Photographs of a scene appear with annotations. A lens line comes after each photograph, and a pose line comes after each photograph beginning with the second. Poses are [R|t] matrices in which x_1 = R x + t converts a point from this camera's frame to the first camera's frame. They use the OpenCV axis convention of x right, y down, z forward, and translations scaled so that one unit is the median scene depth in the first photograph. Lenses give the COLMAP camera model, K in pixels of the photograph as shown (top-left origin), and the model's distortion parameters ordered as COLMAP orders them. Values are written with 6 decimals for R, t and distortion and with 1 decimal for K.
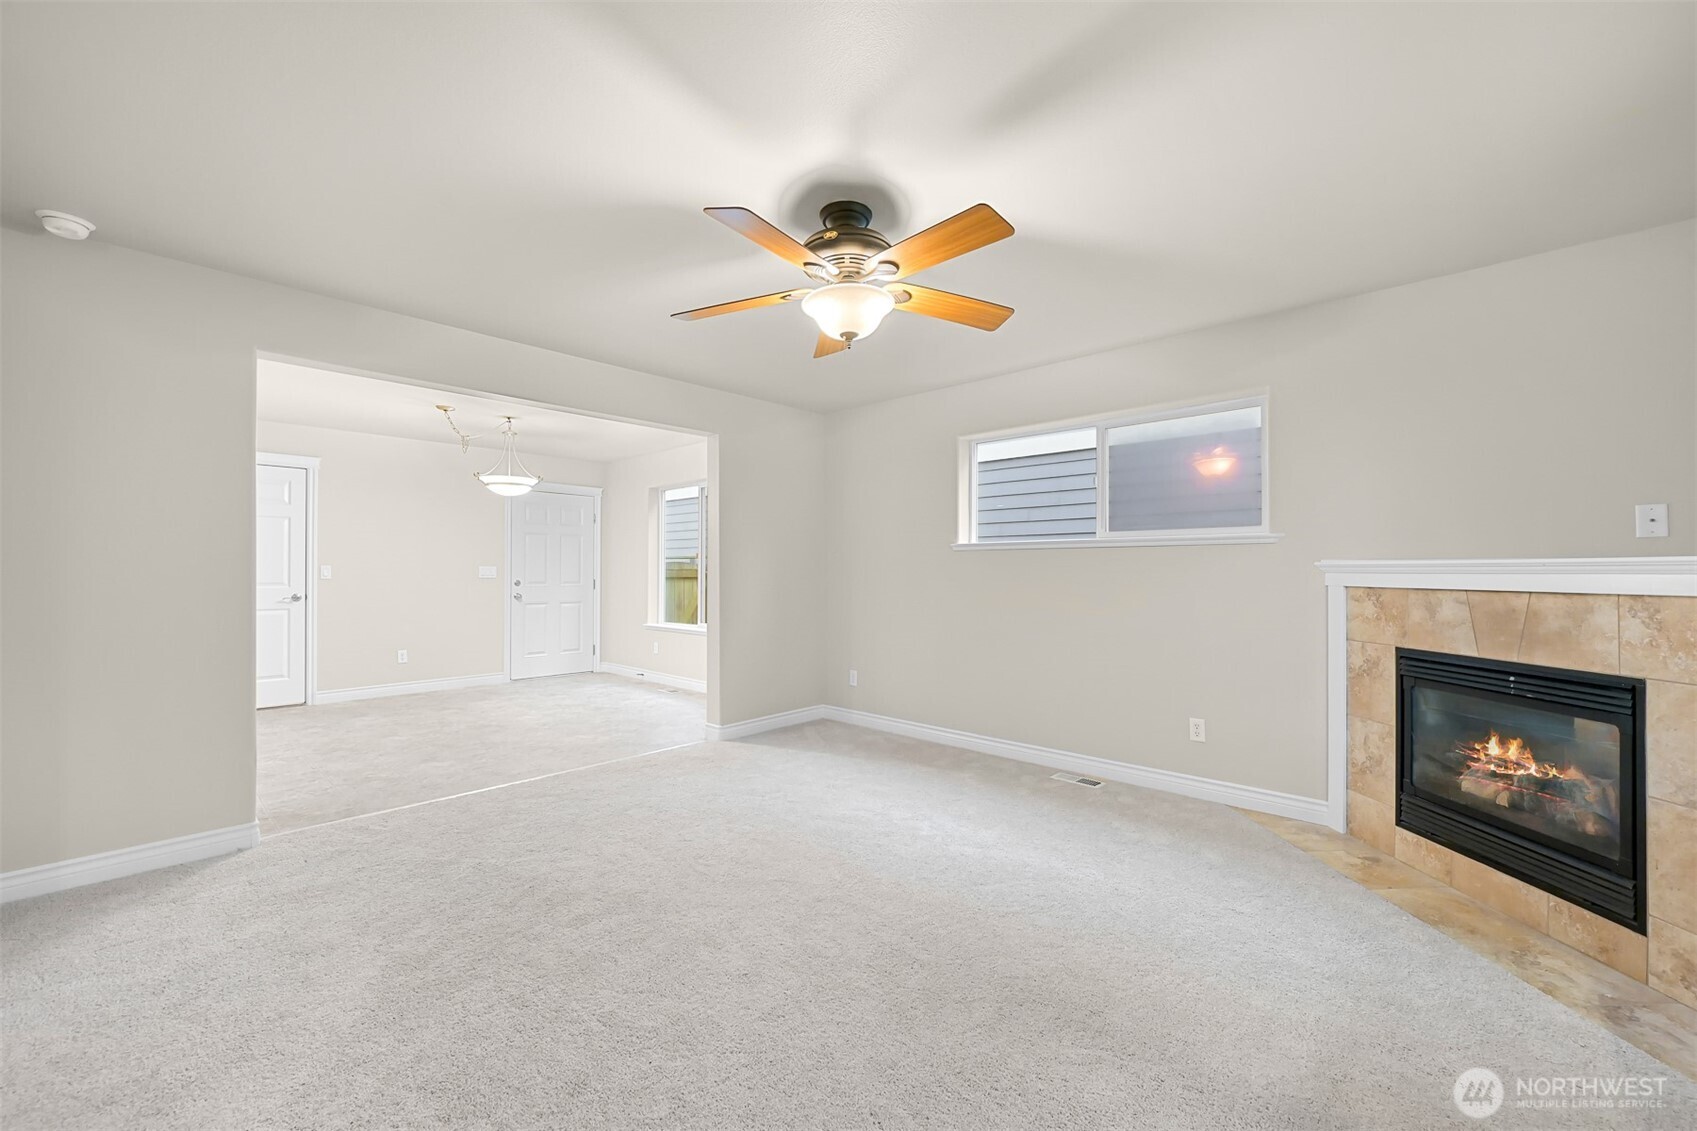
lens RADIAL K [[670.3, 0, 853.0], [0, 670.3, 567.6], [0, 0, 1]] dist [-0.000167, 0.000136]
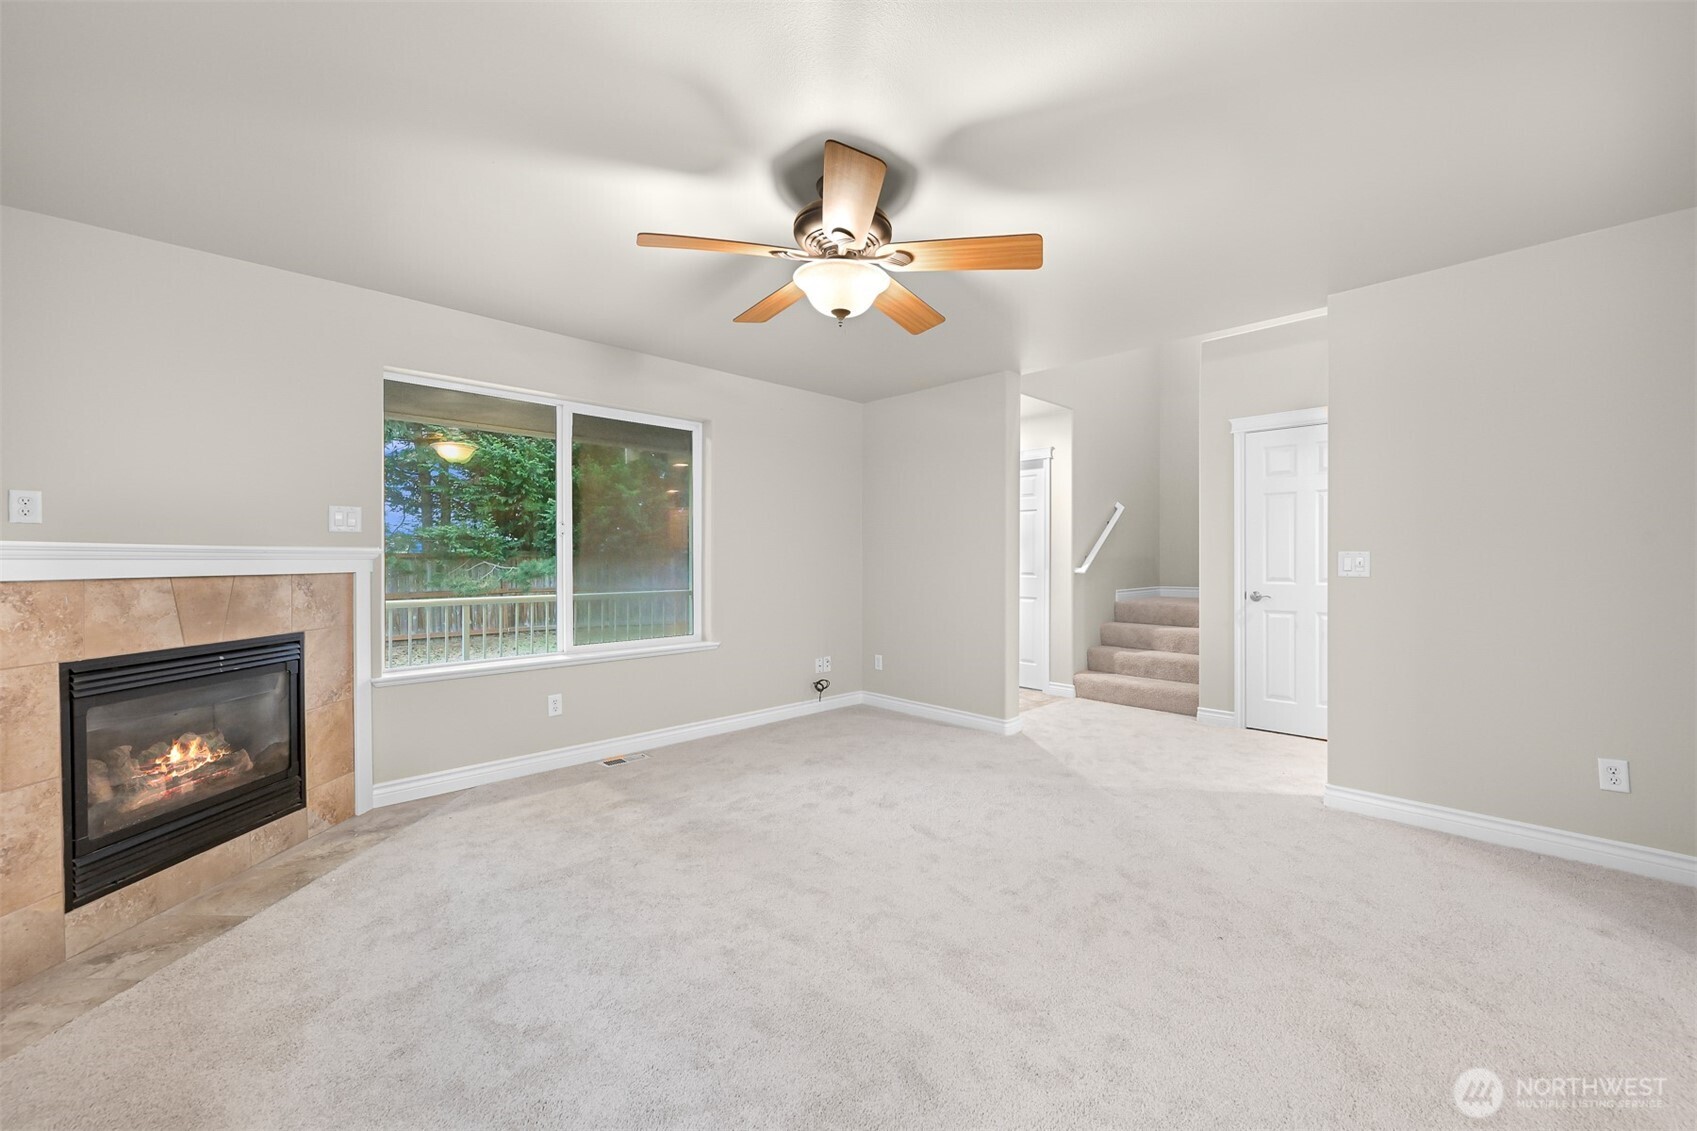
lens RADIAL K [[668.2, 0, 860.9], [0, 668.2, 563.2], [0, 0, 1]] dist [-0.000684, 0.000334]
pose [[-0.998860, -0.000747, 0.047734, -0.066048], [-0.000807, 0.999999, -0.001241, 0.012536], [-0.047733, -0.001279, -0.998859, 1.622590]]
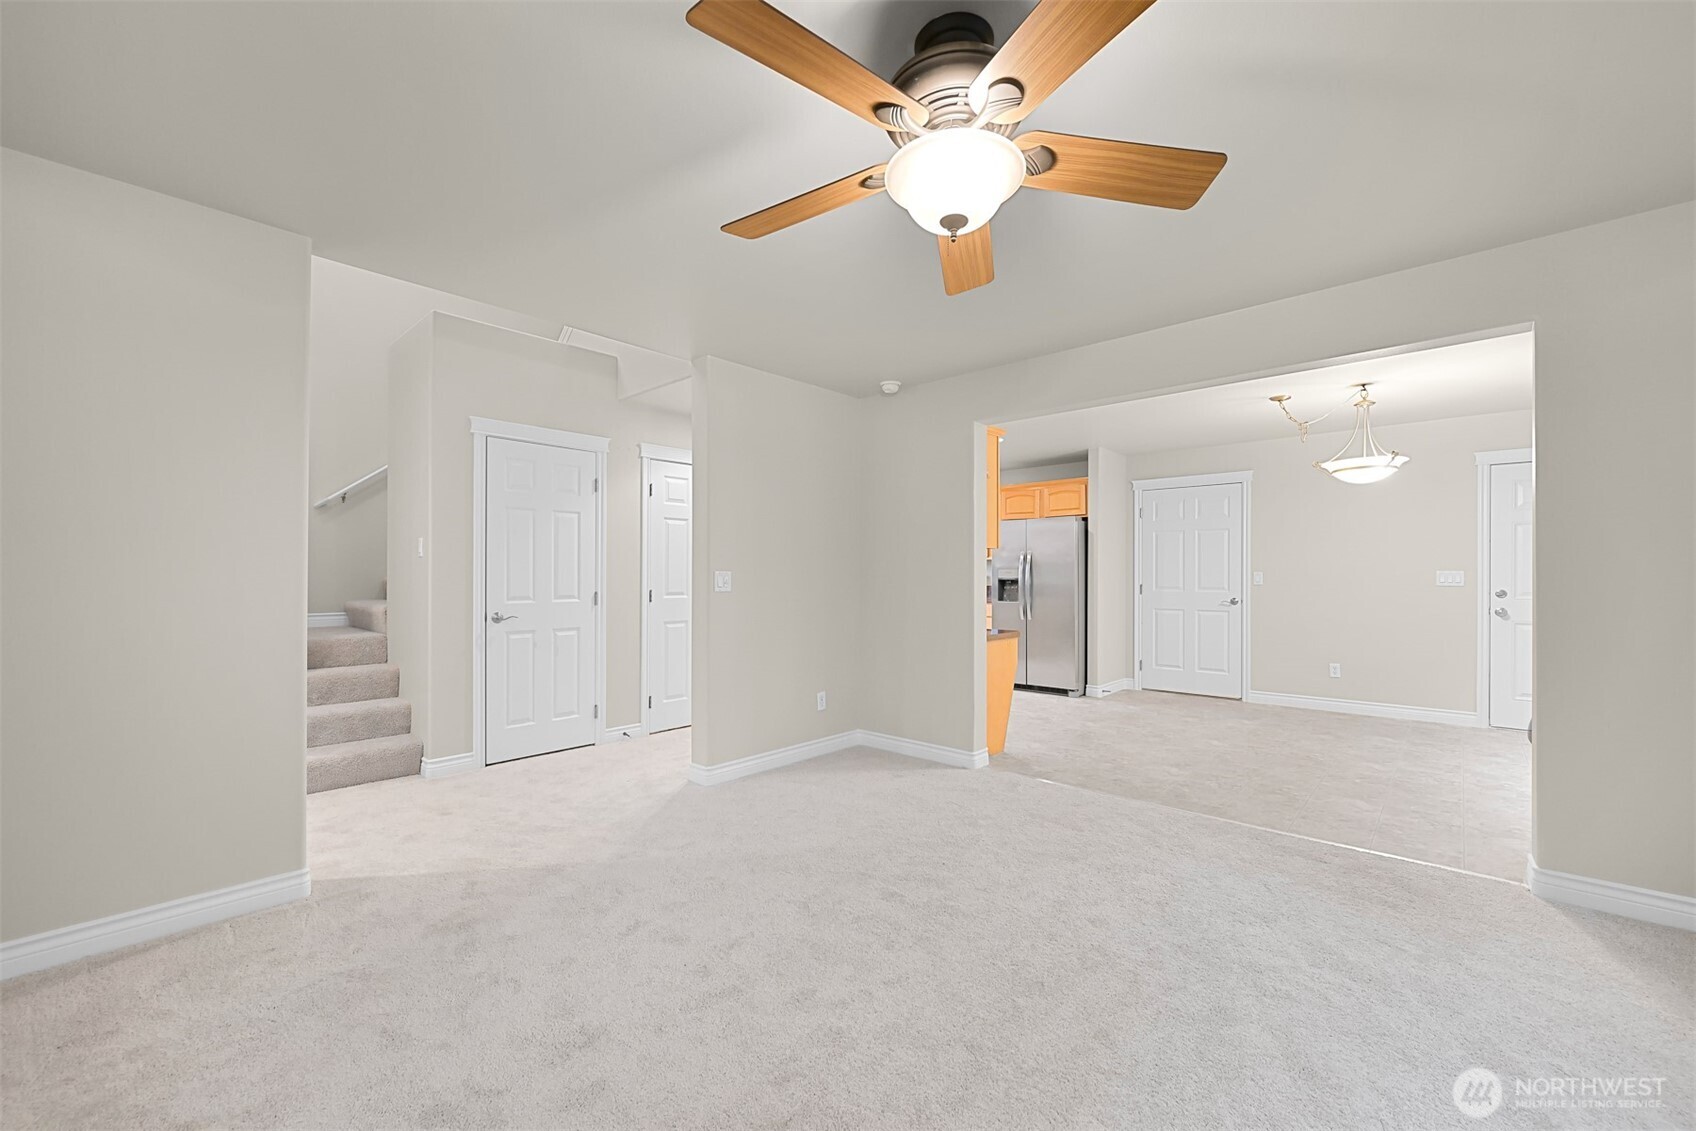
lens RADIAL K [[674.7, 0, 849.5], [0, 674.7, 576.3], [0, 0, 1]] dist [-0.001171, 0.000004]
pose [[0.007525, -0.001431, -0.999971, 0.550176], [0.004859, 0.999987, -0.001394, 0.004523], [0.999960, -0.004848, 0.007532, 0.737196]]
